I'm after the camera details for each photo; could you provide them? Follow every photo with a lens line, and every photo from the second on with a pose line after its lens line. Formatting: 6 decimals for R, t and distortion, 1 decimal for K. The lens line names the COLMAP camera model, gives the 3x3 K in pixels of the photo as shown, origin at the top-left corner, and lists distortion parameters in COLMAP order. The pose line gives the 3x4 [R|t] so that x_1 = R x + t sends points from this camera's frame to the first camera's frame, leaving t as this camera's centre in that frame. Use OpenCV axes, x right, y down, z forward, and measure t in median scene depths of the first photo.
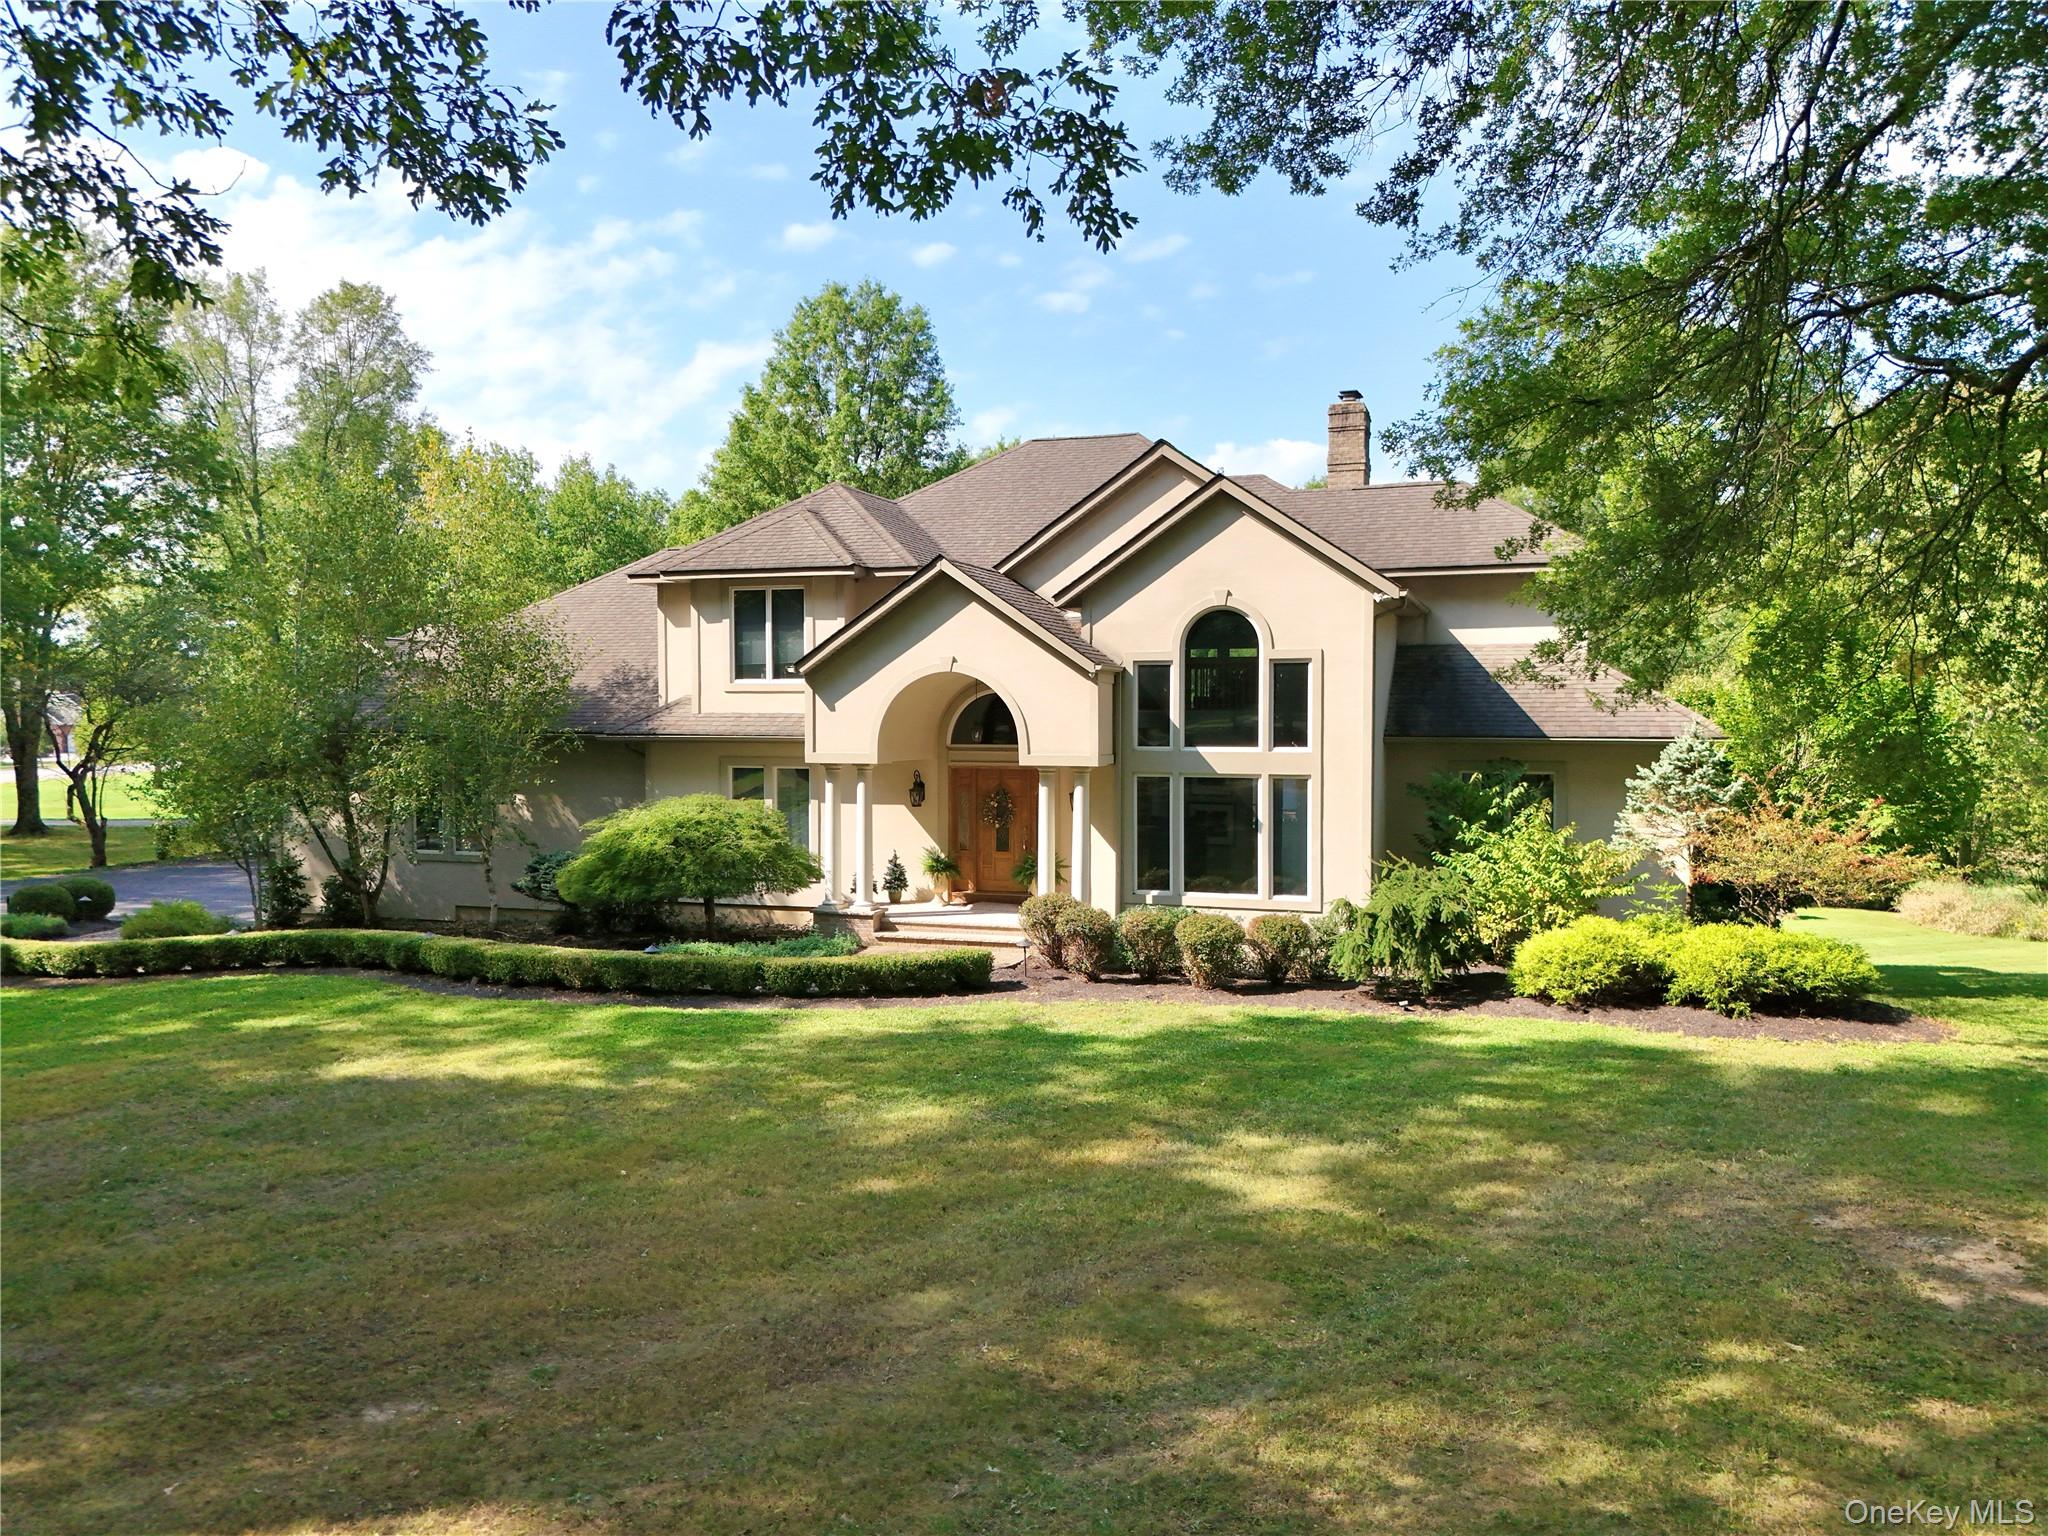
lens RADIAL K [[1426.8, 0, 1024.0], [0, 1426.8, 768.0], [0, 0, 1]] dist [0.054269, -0.004525]
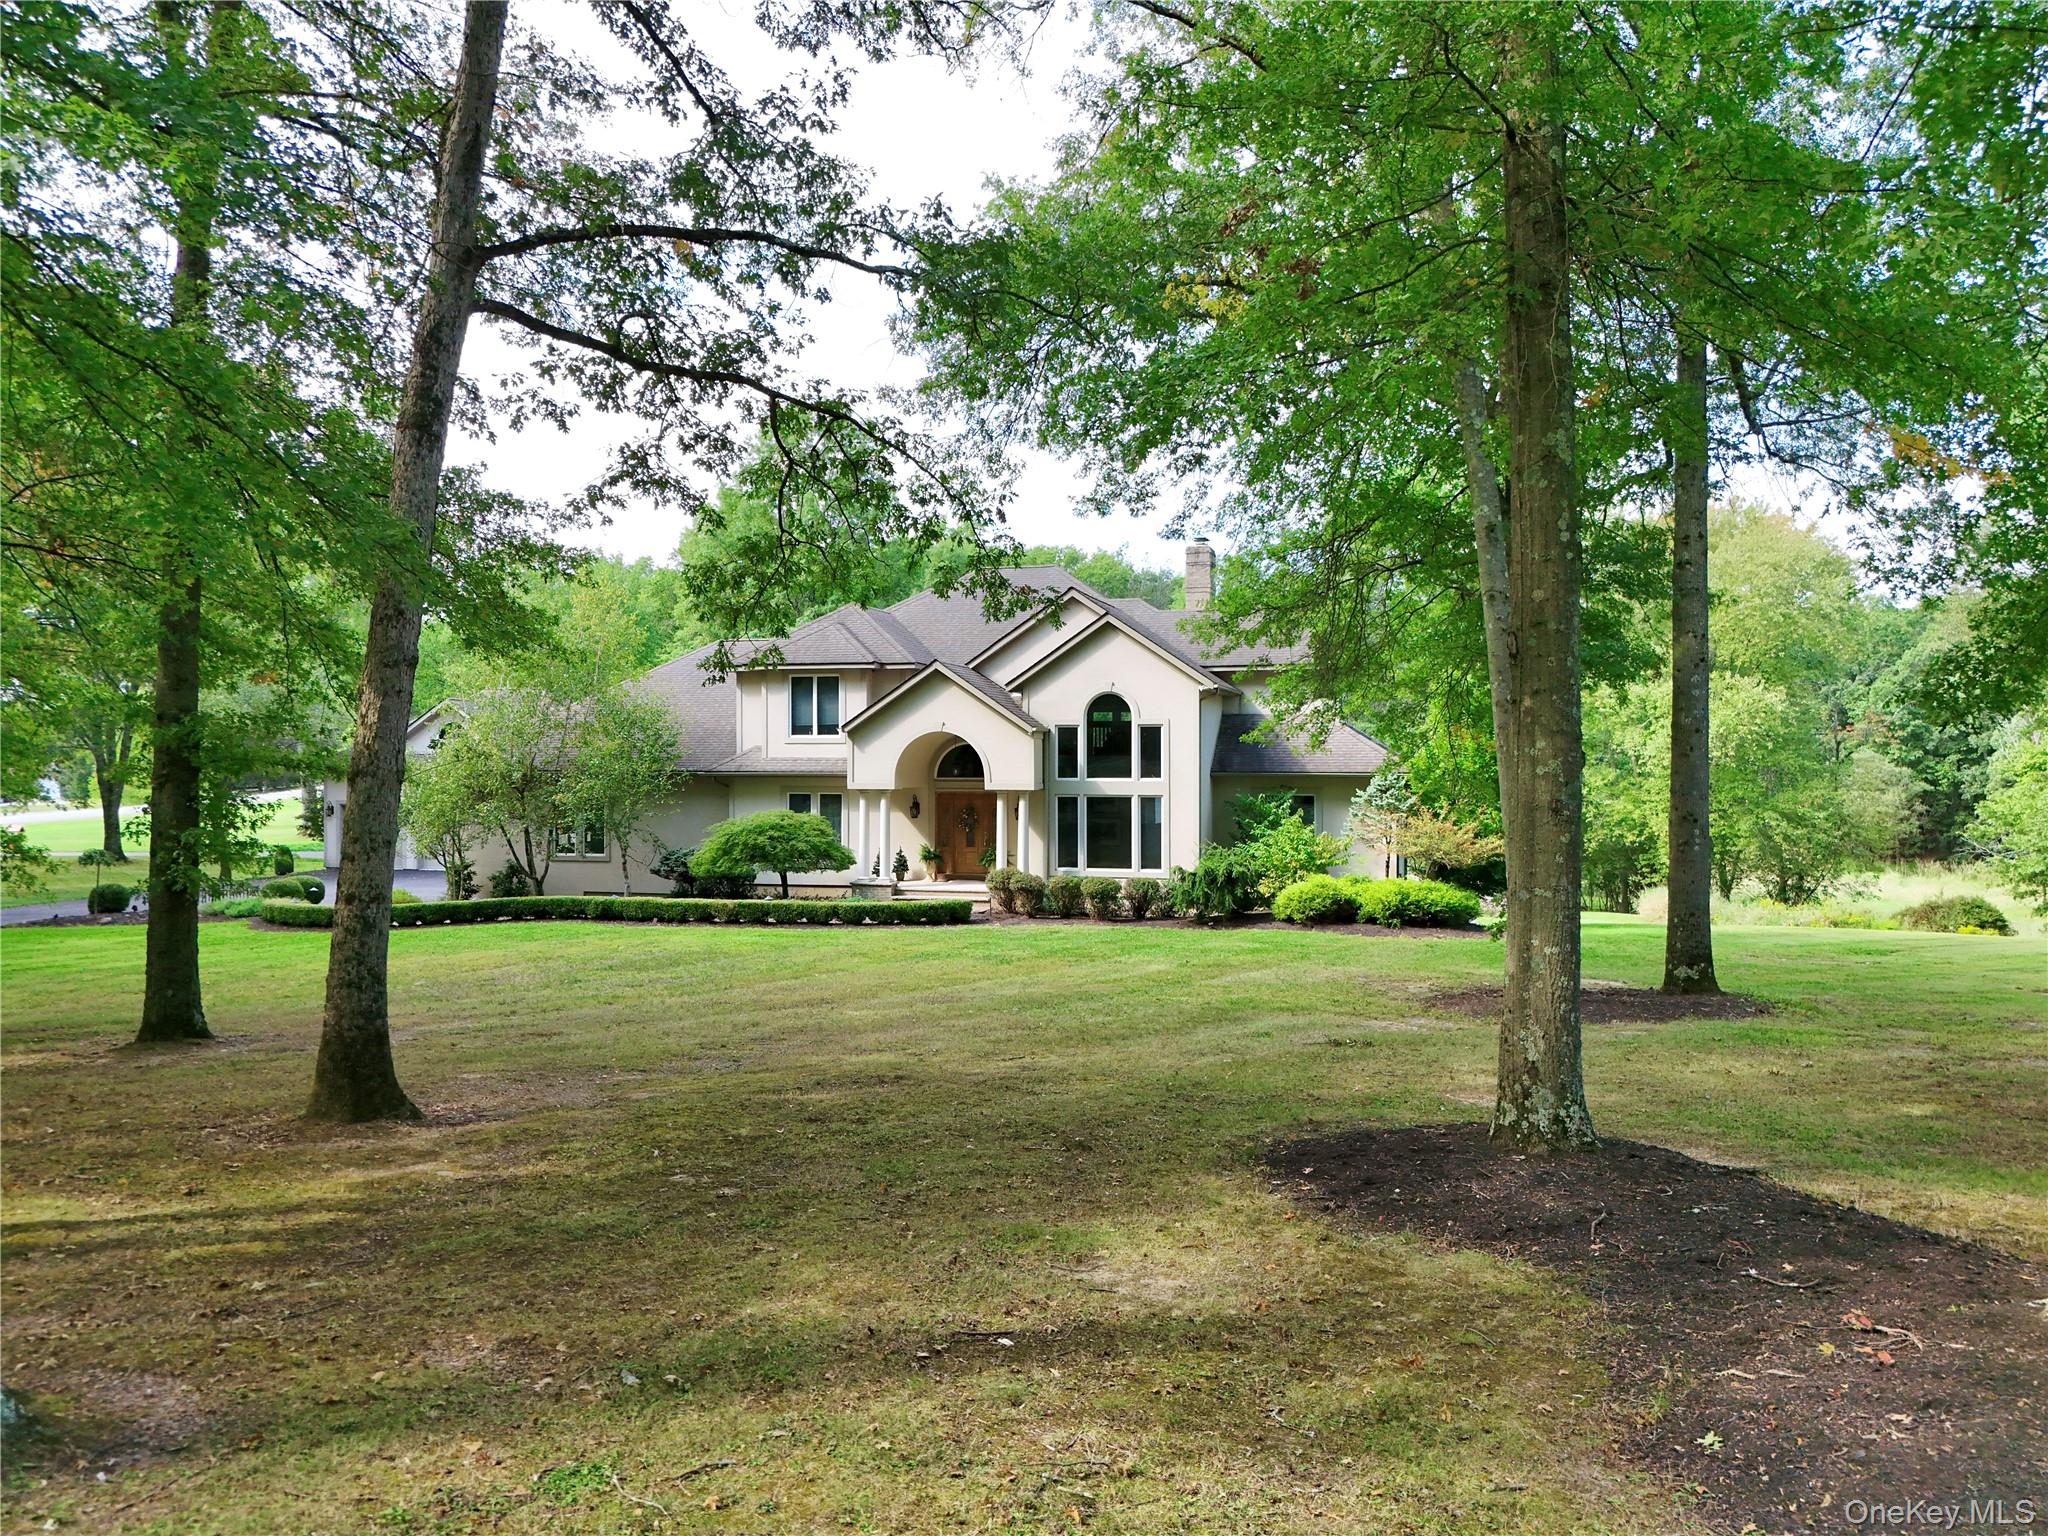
lens RADIAL K [[1426.8, 0, 1024.0], [0, 1426.8, 768.0], [0, 0, 1]] dist [0.054269, -0.004525]
pose [[0.998097, 0.000702, 0.061656, -0.058207], [0.001290, 0.999479, -0.032263, 0.025882], [-0.061647, 0.032281, 0.997576, -0.607814]]
